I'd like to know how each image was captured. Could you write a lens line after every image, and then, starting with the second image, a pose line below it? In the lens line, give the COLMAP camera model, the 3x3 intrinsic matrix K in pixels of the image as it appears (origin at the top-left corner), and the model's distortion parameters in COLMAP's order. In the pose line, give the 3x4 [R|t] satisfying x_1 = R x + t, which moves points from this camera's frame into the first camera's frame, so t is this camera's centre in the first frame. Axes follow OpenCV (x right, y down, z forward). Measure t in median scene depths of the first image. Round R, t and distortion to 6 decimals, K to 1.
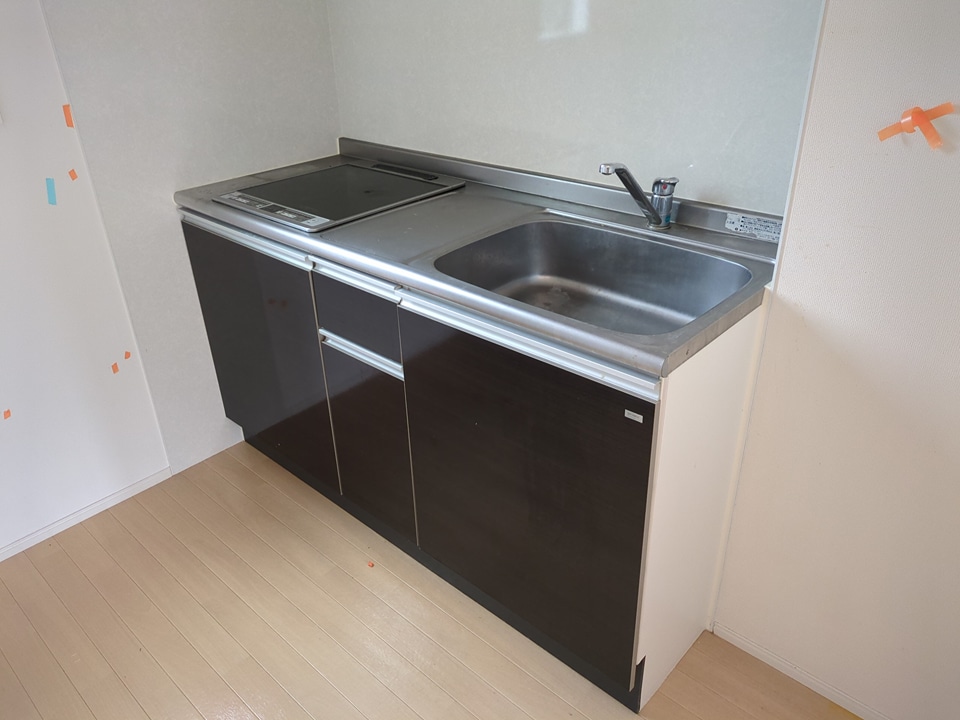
lens RADIAL K [[719.3, 0, 485.0], [0, 719.3, 361.0], [0, 0, 1]] dist [0.022858, -0.006141]
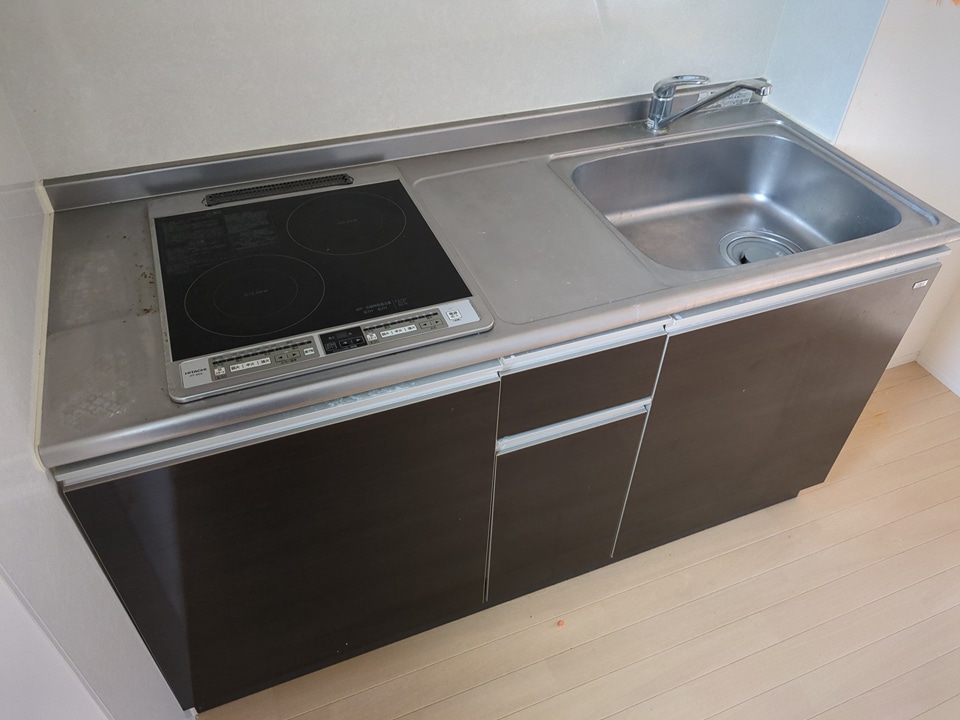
lens RADIAL K [[723.2, 0, 486.1], [0, 723.2, 340.0], [0, 0, 1]] dist [-0.001028, -0.005034]
pose [[0.426591, -0.560271, 0.710011, -0.634582], [0.383669, 0.822992, 0.418907, -0.396982], [-0.819035, 0.093708, 0.566040, 0.576174]]
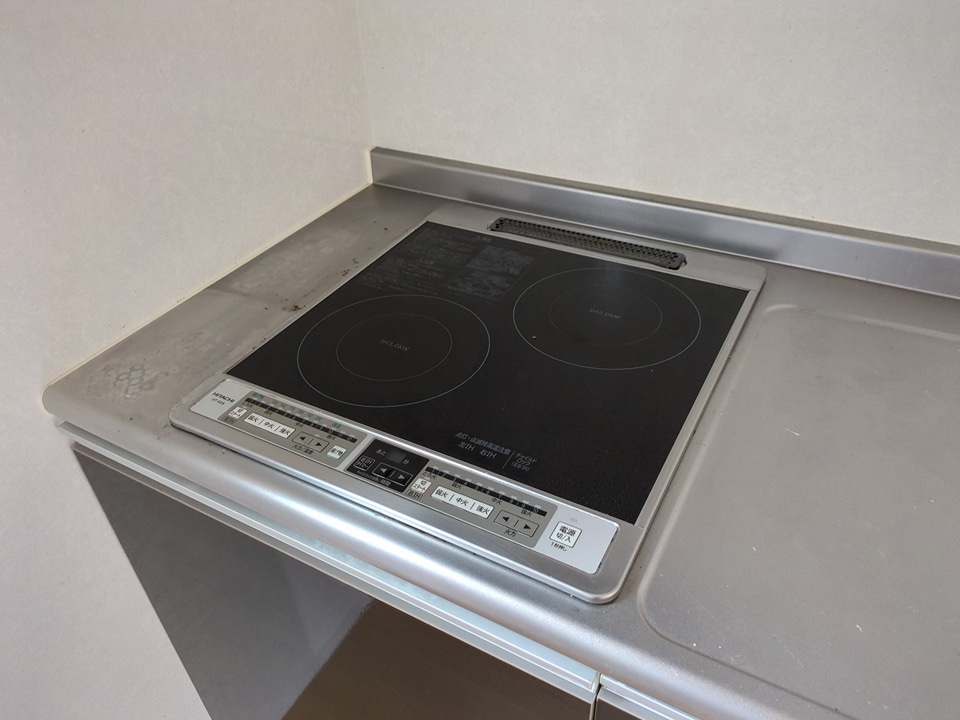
lens RADIAL K [[719.3, 0, 485.0], [0, 719.3, 361.0], [0, 0, 1]] dist [0.022858, -0.006141]
pose [[0.972454, -0.147443, 0.180539, -0.297292], [0.120610, 0.981062, 0.151563, -0.300295], [-0.199466, -0.125613, 0.971820, 0.648239]]
